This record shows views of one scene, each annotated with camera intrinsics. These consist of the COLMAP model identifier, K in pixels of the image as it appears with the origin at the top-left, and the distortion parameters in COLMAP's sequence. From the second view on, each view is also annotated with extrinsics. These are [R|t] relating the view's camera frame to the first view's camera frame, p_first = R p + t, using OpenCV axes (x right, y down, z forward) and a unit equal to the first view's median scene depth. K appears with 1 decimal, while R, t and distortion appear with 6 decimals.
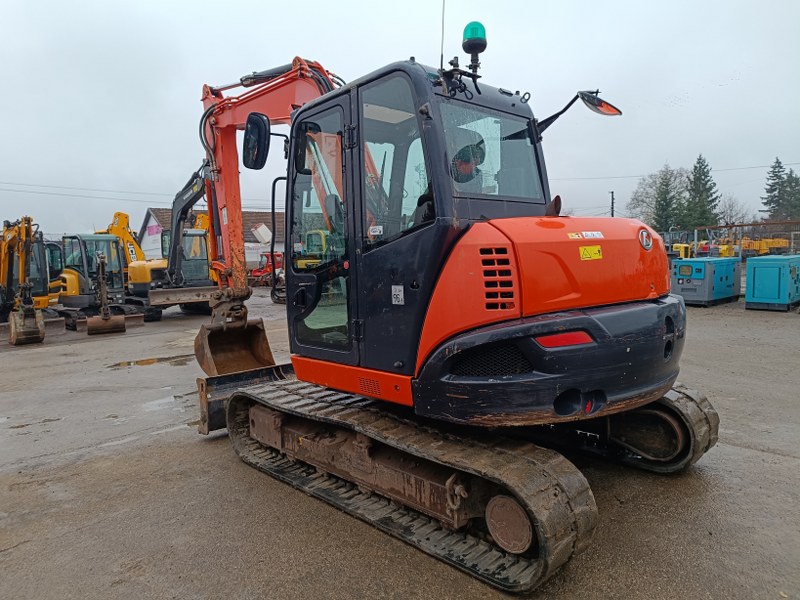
lens RADIAL K [[558.3, 0, 416.4], [0, 558.3, 297.9], [0, 0, 1]] dist [0.008575, 0.001613]
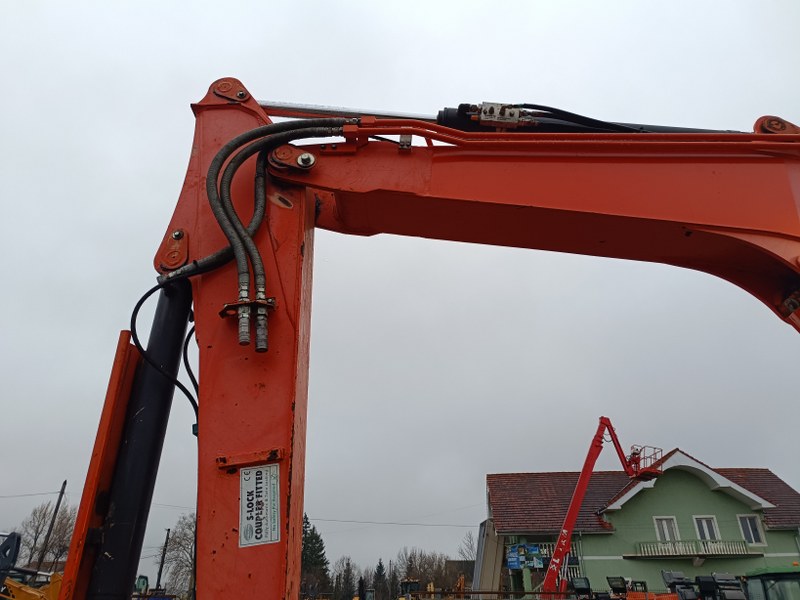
lens RADIAL K [[546.5, 0, 402.0], [0, 546.5, 302.1], [0, 0, 1]] dist [0.057443, -0.061914]
pose [[0.701892, 0.369989, 0.608650, -0.798175], [0.025388, 0.840968, -0.540489, -0.167823], [-0.711830, 0.394818, 0.580876, 1.407483]]
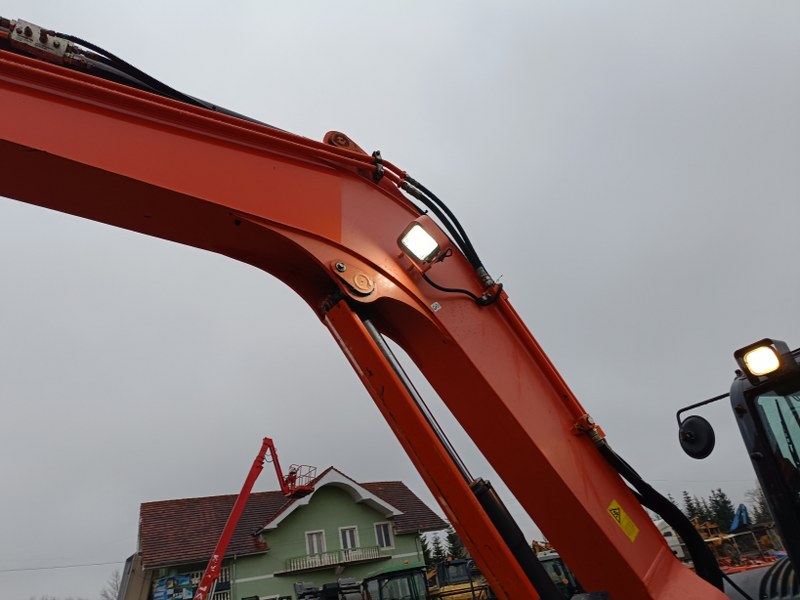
lens RADIAL K [[553.5, 0, 385.6], [0, 553.5, 310.3], [0, 0, 1]] dist [0.011210, 0.004541]
pose [[0.269219, 0.439046, 0.857181, -0.665070], [0.213106, 0.840822, -0.497598, -0.155145], [-0.939206, 0.316633, 0.132802, 1.323615]]
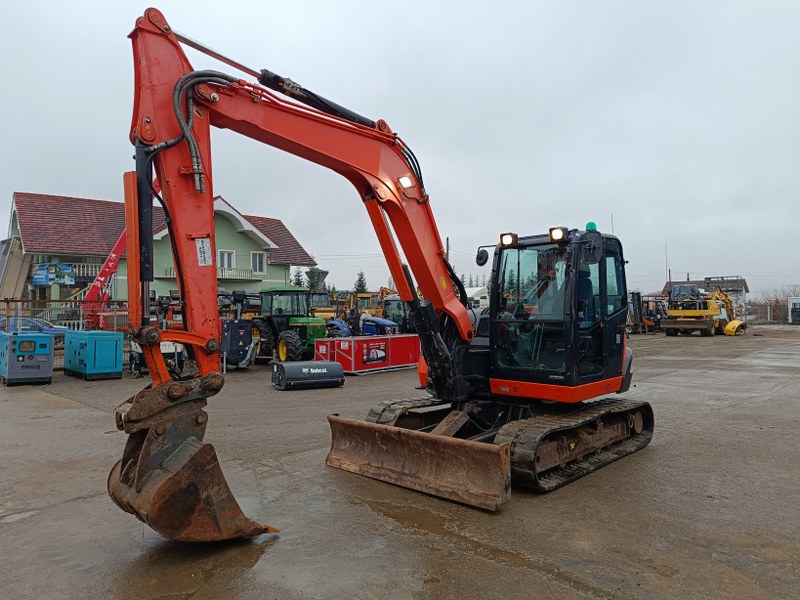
lens RADIAL K [[544.7, 0, 400.0], [0, 544.7, 300.0], [0, 0, 1]] dist [0.015023, 0.000986]
pose [[-0.022825, 0.057439, 0.998088, -1.603610], [0.084232, 0.994909, -0.055330, -0.081235], [-0.996185, 0.082808, -0.027547, 1.417883]]
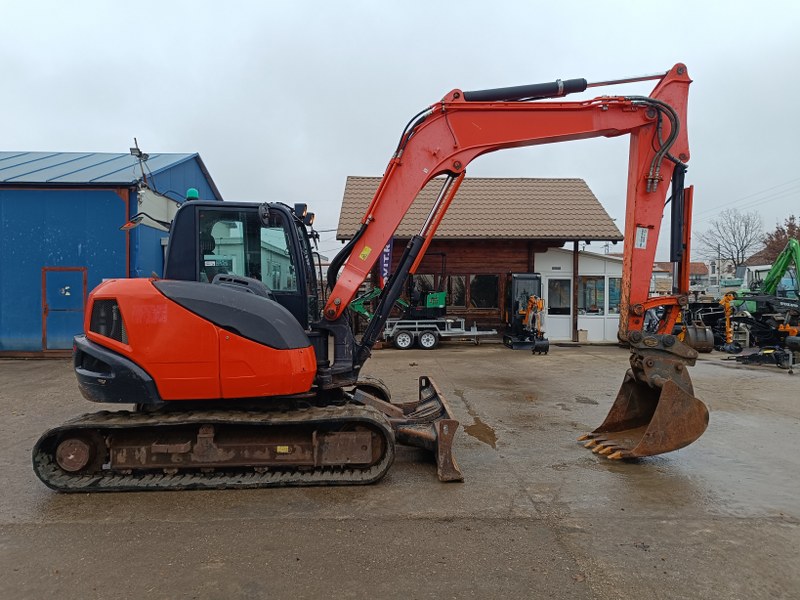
lens RADIAL K [[544.7, 0, 400.0], [0, 544.7, 300.0], [0, 0, 1]] dist [0.015023, 0.000986]
pose [[-0.678853, 0.044052, -0.732952, 0.815428], [-0.032116, 0.995462, 0.089575, -0.209542], [0.733572, 0.084347, -0.674357, 2.251210]]
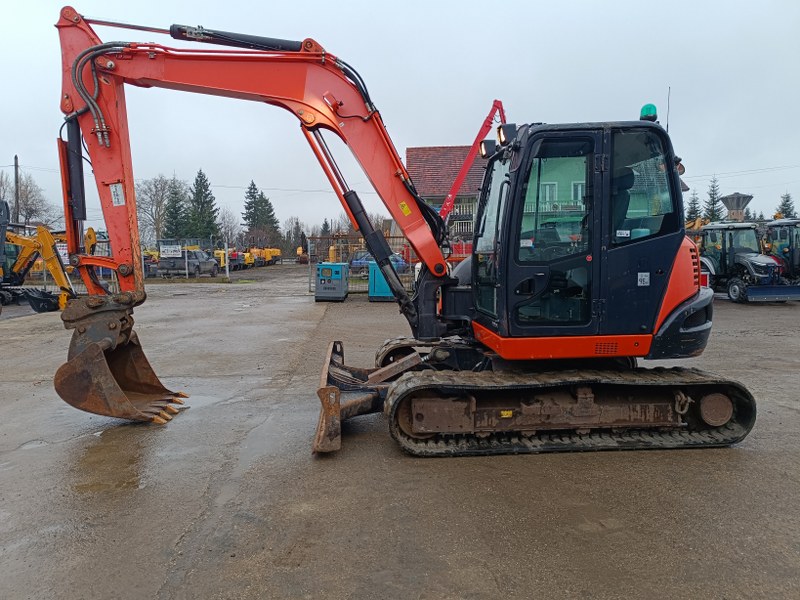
lens RADIAL K [[545.3, 0, 398.1], [0, 545.3, 293.6], [0, 0, 1]] dist [0.014166, 0.004947]
pose [[0.644102, -0.032503, 0.764248, -1.151194], [0.045782, 0.998944, 0.003901, -0.001623], [-0.763568, 0.032476, 0.644910, 0.430115]]
